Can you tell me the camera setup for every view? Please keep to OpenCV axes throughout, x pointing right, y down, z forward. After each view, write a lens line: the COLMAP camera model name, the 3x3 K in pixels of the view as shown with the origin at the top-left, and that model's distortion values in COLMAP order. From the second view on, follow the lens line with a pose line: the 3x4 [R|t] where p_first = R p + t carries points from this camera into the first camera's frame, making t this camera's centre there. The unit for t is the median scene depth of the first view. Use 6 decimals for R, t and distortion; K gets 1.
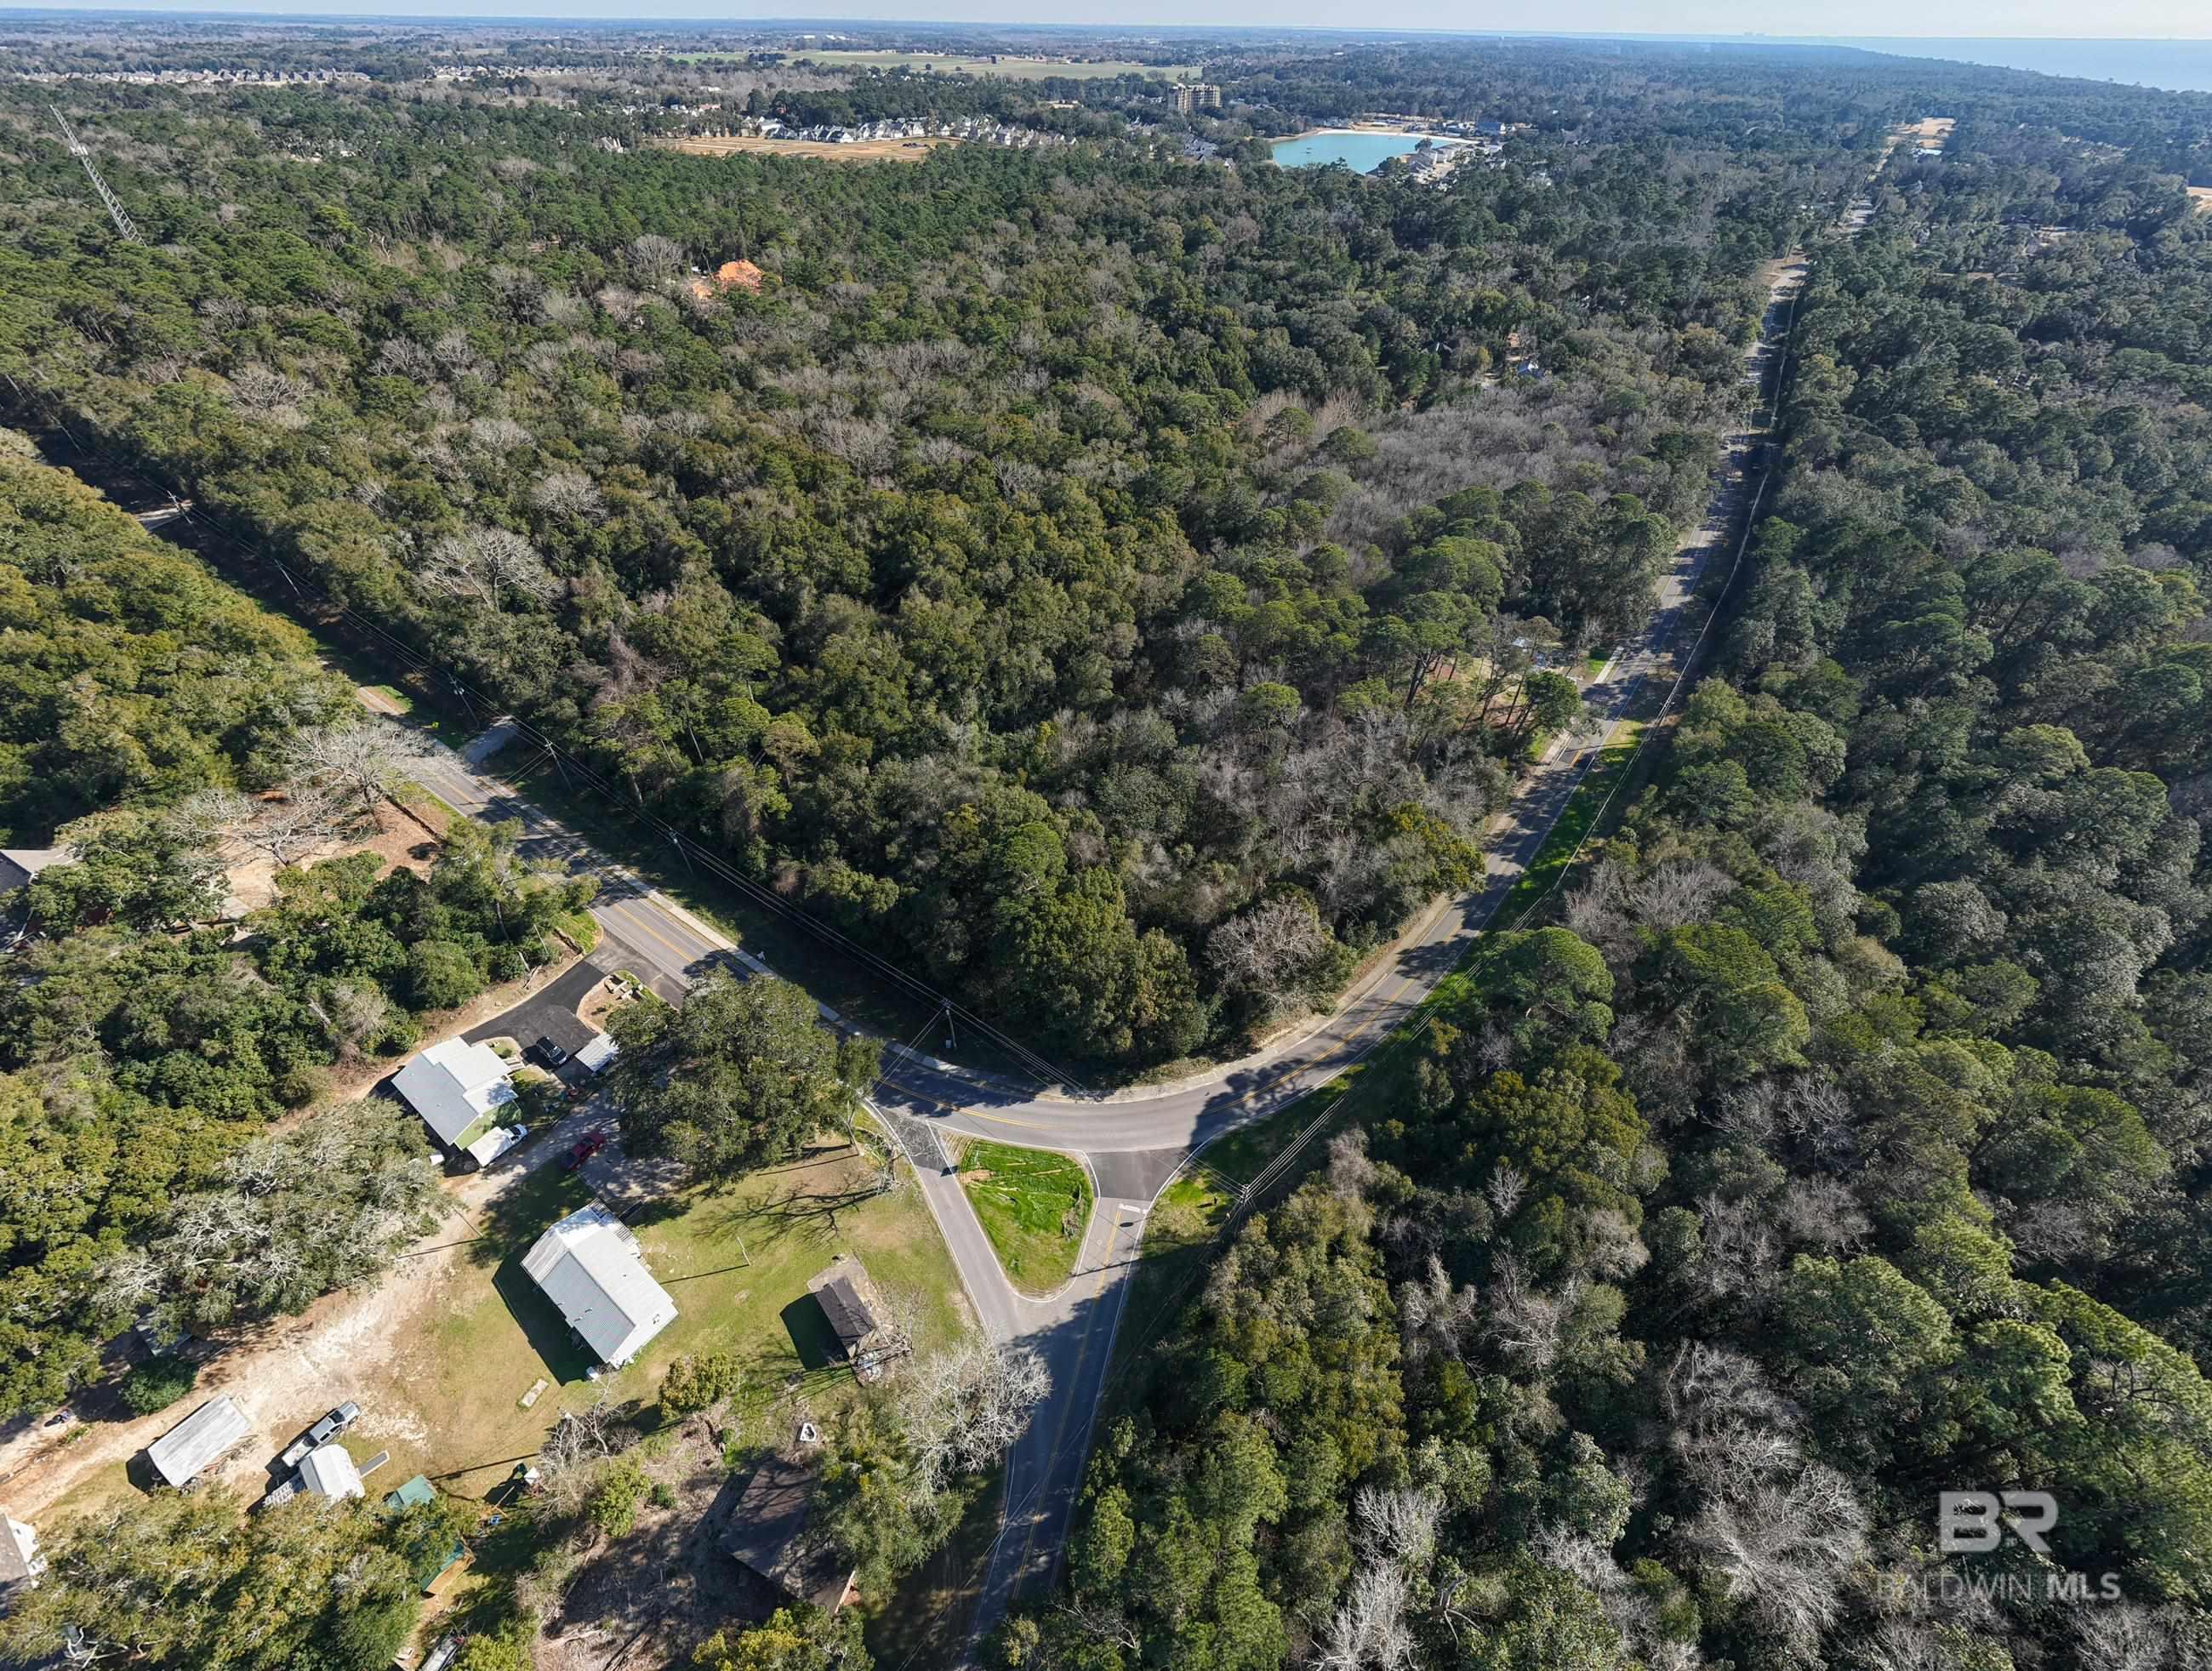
lens RADIAL K [[912.0, 0, 1112.1], [0, 912.0, 833.6], [0, 0, 1]] dist [-0.004217, 0.001758]
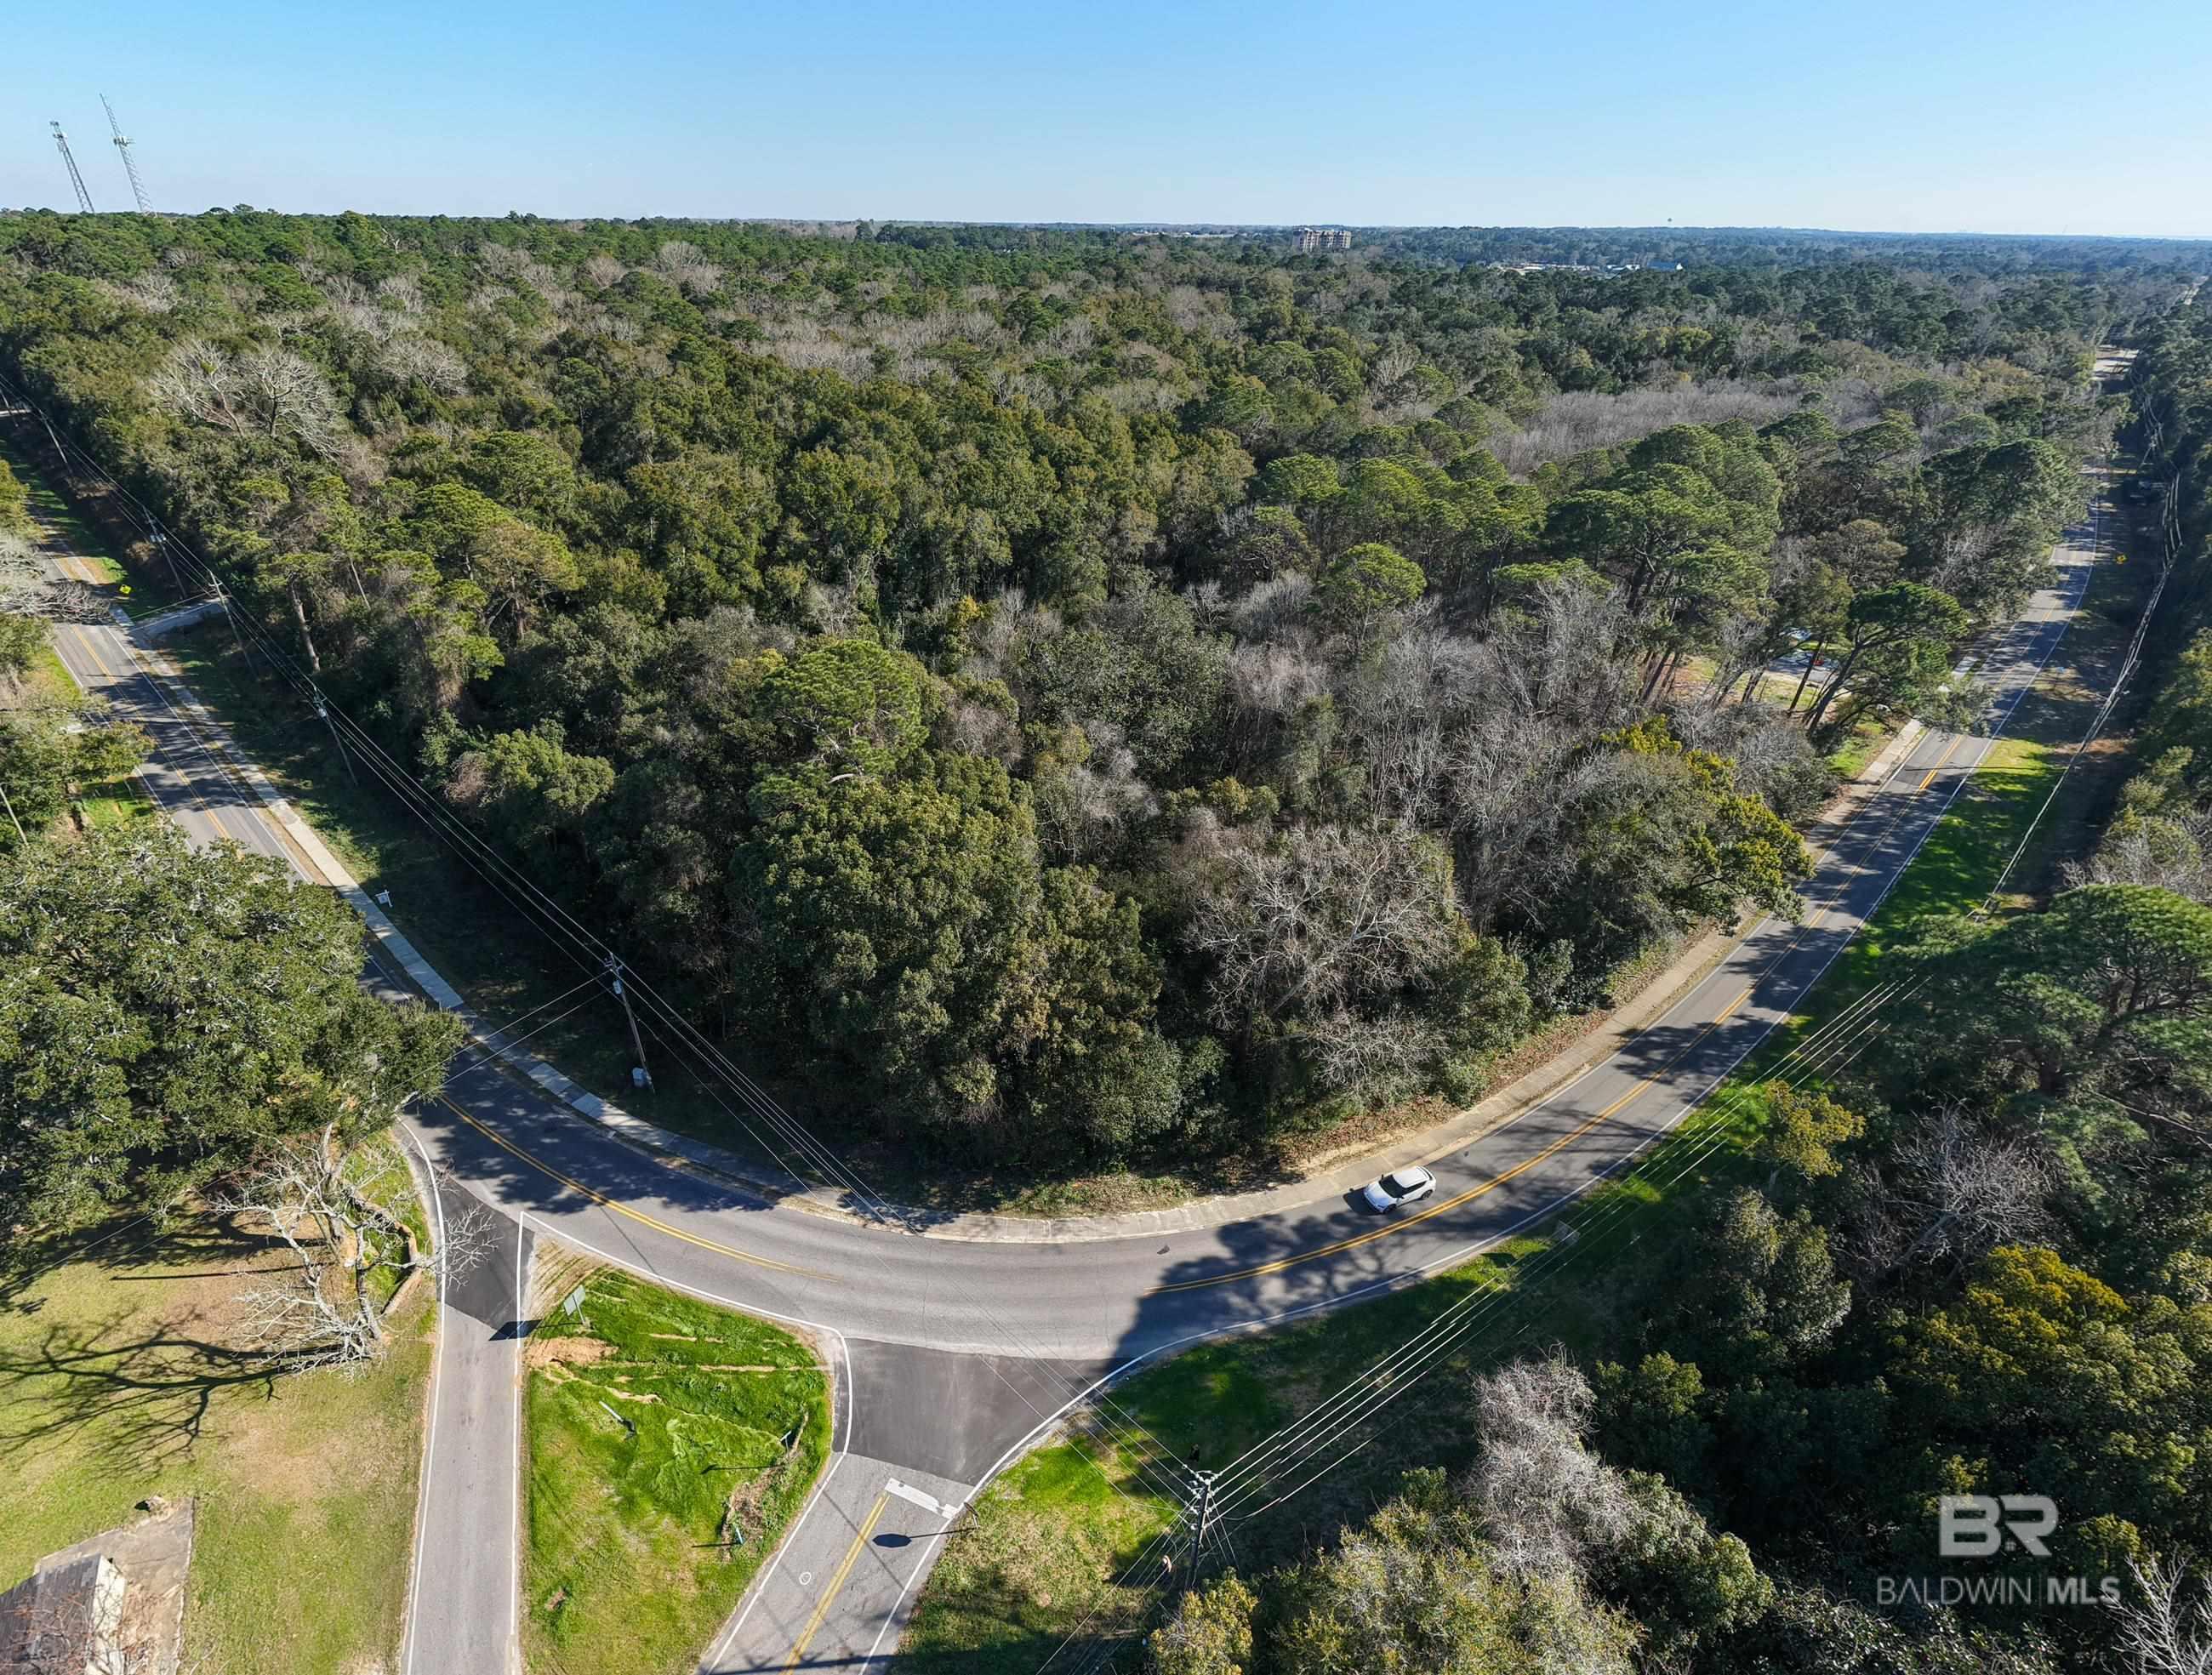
lens RADIAL K [[1035.4, 0, 1038.0], [0, 1035.4, 874.8], [0, 0, 1]] dist [-0.008114, 0.005254]
pose [[0.986076, 0.085947, -0.142362, 0.077478], [-0.108777, 0.980898, -0.161264, 0.152375], [0.125783, 0.174504, 0.976590, 0.376965]]
